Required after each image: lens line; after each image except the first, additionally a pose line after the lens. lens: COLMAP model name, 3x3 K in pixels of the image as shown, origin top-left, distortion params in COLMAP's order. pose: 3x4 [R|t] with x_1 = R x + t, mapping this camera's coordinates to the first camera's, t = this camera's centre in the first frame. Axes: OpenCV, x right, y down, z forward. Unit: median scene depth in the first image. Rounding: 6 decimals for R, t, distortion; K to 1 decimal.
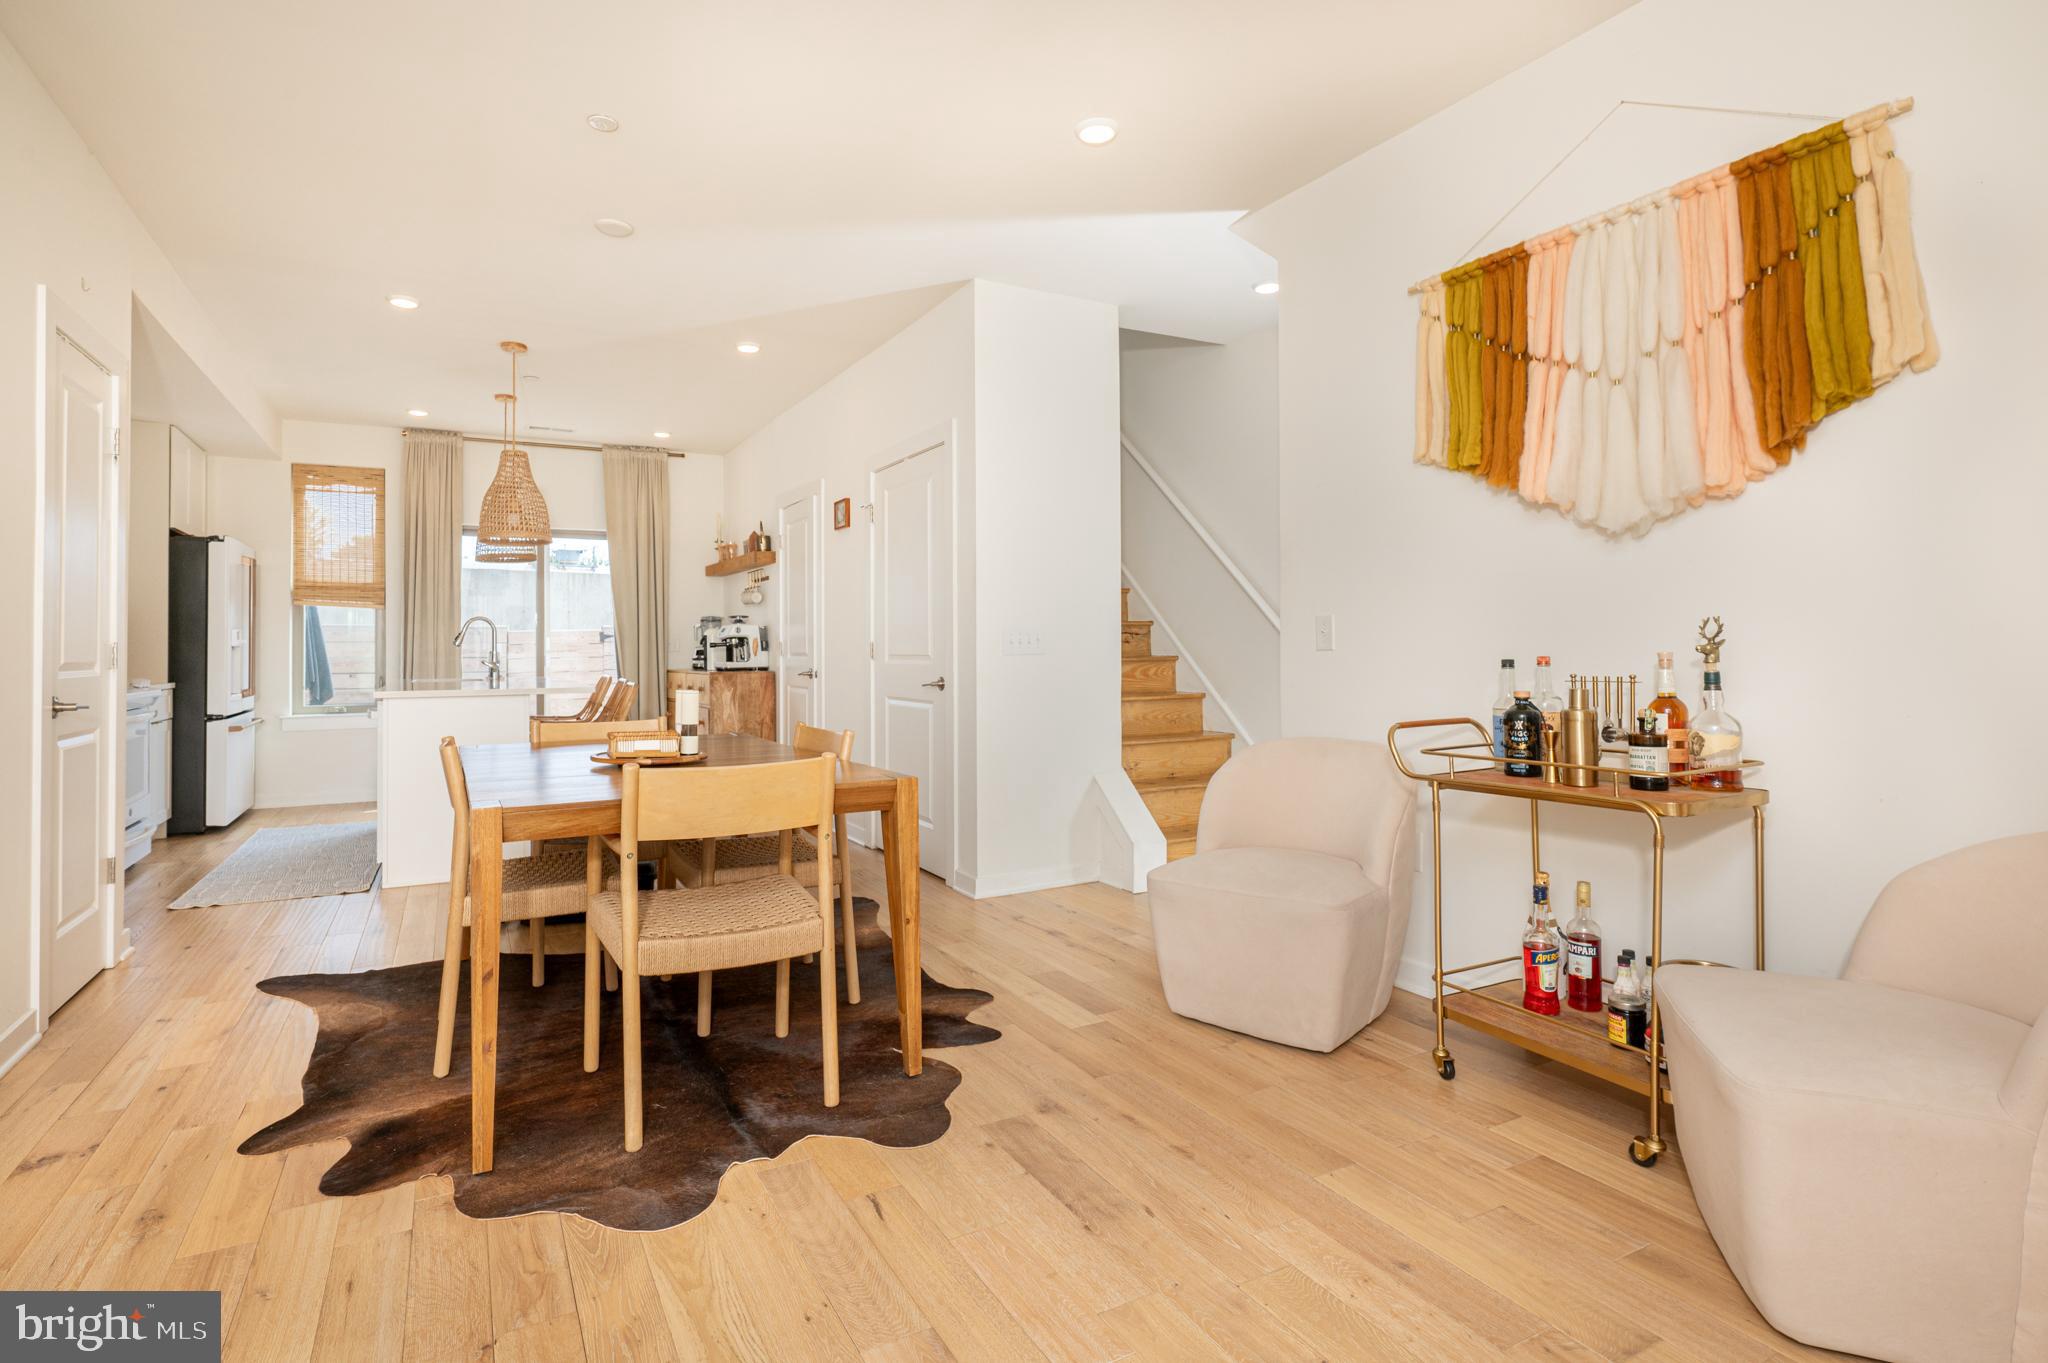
lens RADIAL K [[1001.9, 0, 979.6], [0, 1001.9, 637.9], [0, 0, 1]] dist [0.003689, 0.001188]
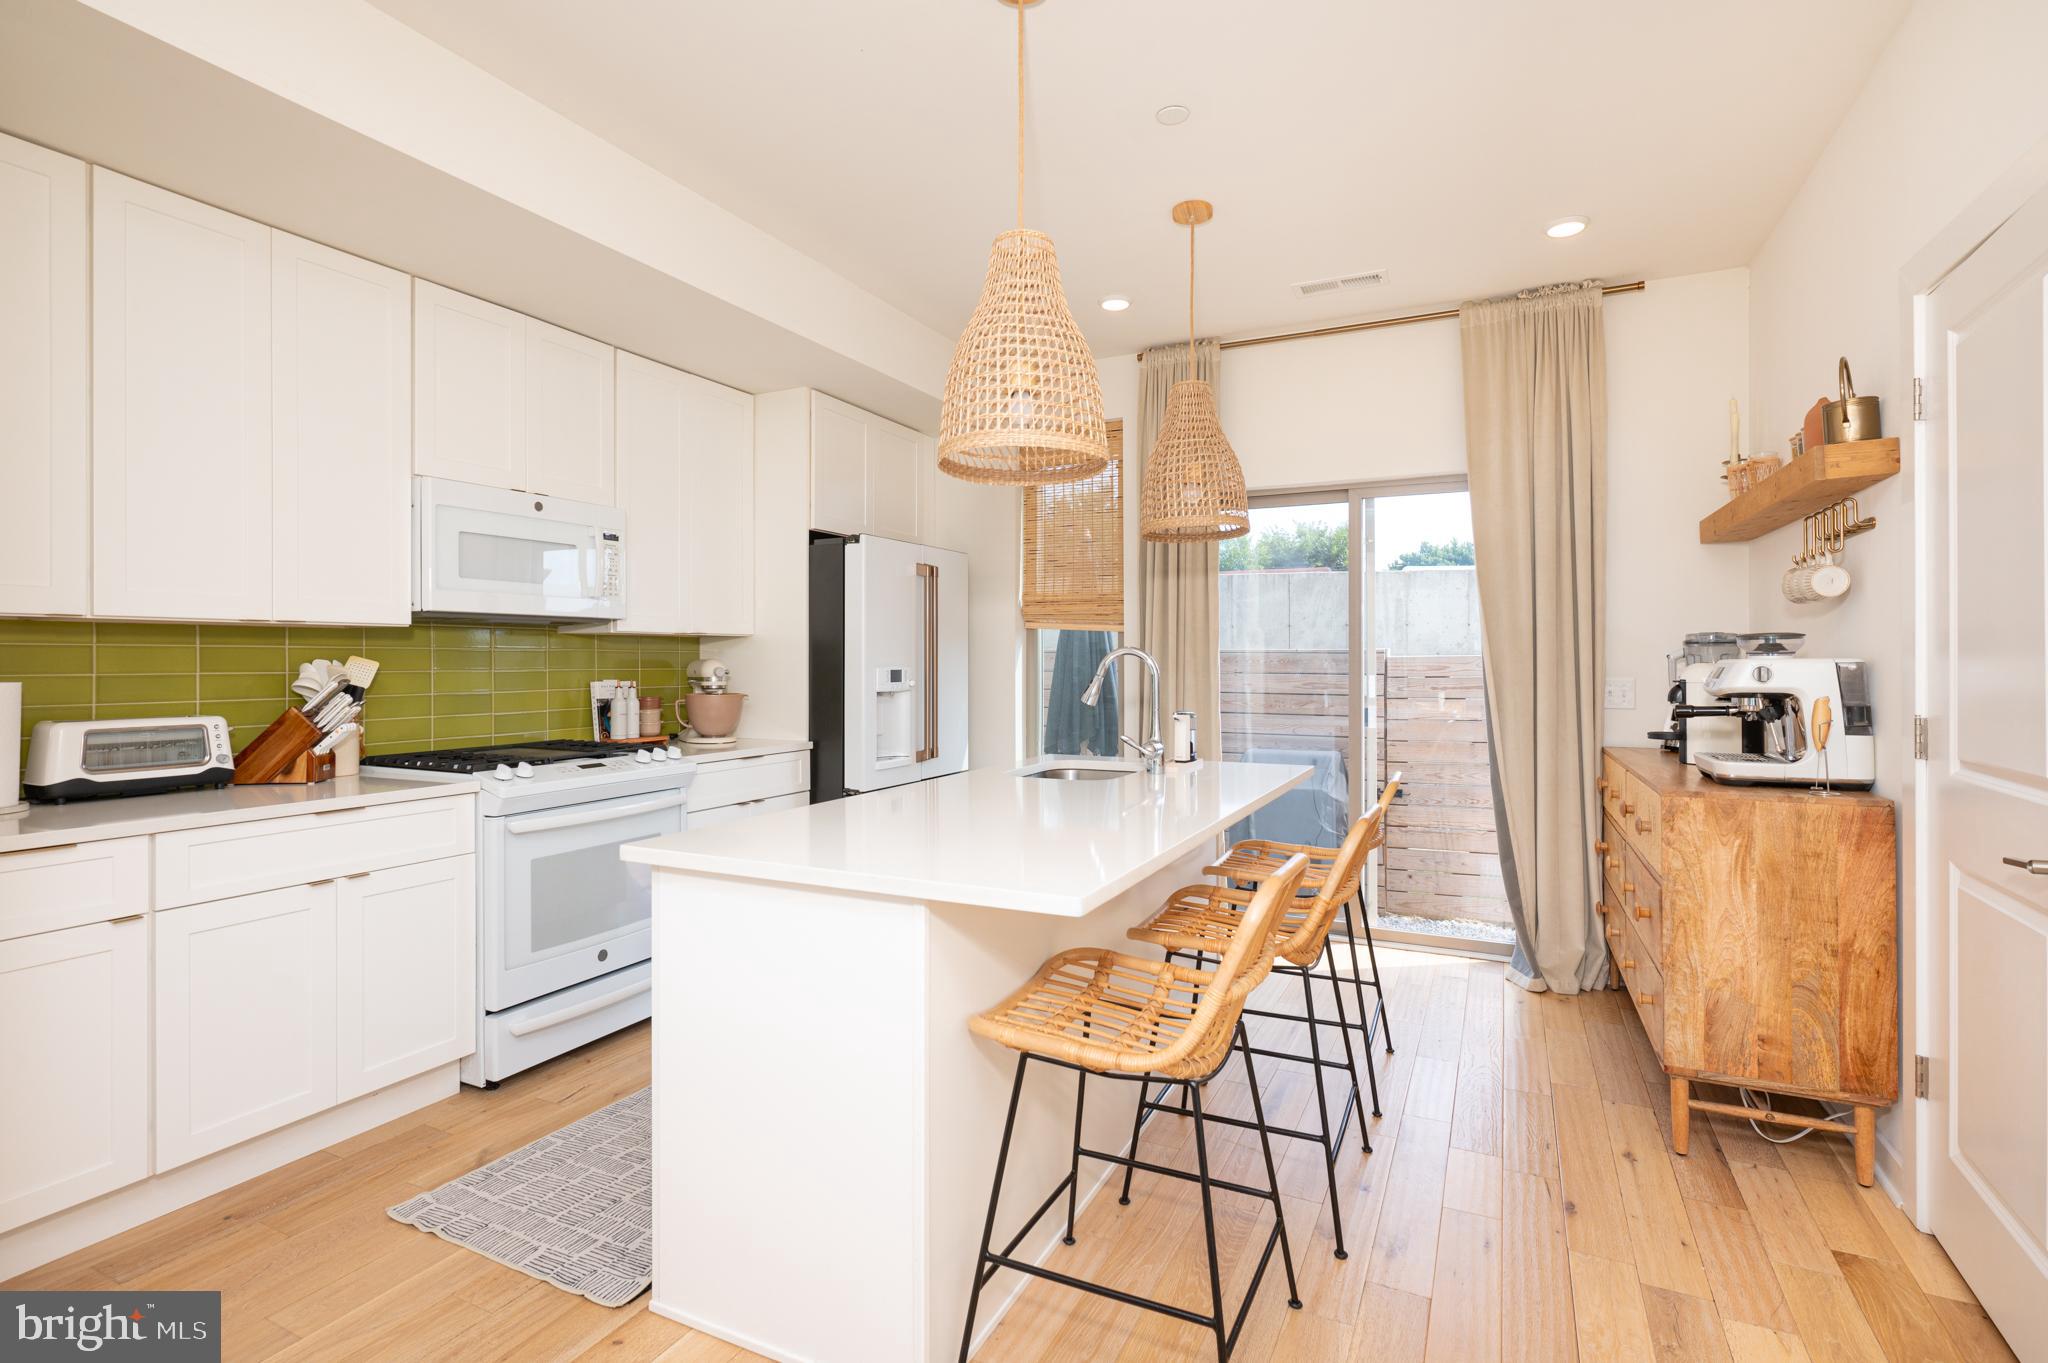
lens RADIAL K [[1001.9, 0, 1006.7], [0, 1001.9, 655.1], [0, 0, 1]] dist [0.003689, 0.001188]
pose [[0.587218, 0.002227, -0.809426, -0.119880], [0.003630, 0.999979, 0.005385, -0.019678], [0.809421, -0.006101, 0.587197, 0.629483]]
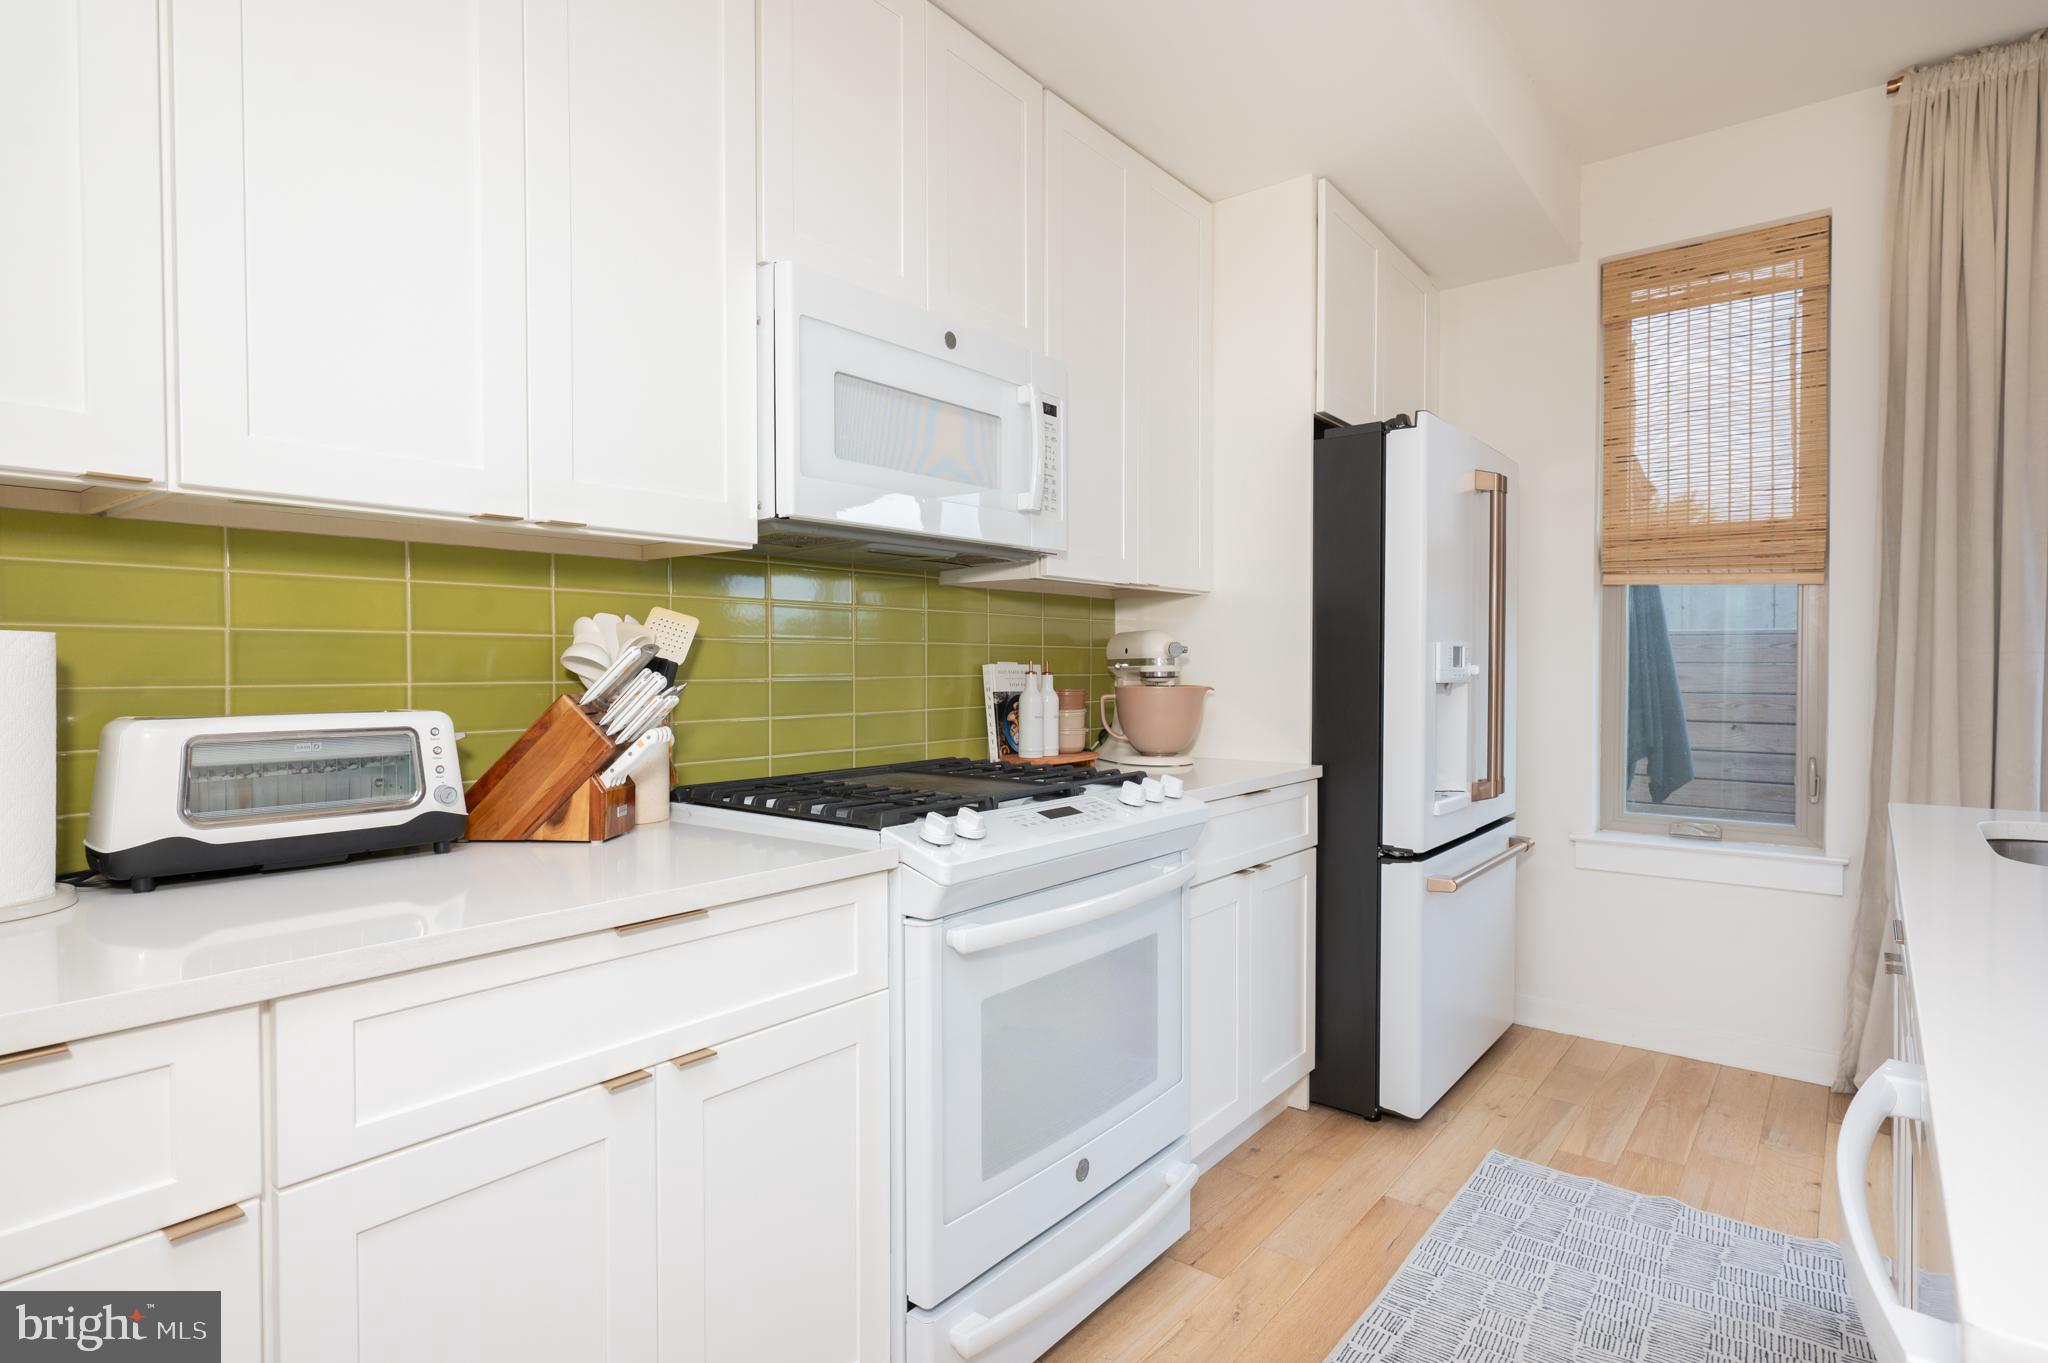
lens RADIAL K [[1063.7, 0, 1005.6], [0, 1063.7, 681.5], [0, 0, 1]] dist [0.003168, -0.001035]
pose [[0.396874, 0.020017, -0.917655, -0.393042], [0.007813, 0.999652, 0.025184, -0.004392], [0.917840, -0.017164, 0.396579, 0.630563]]
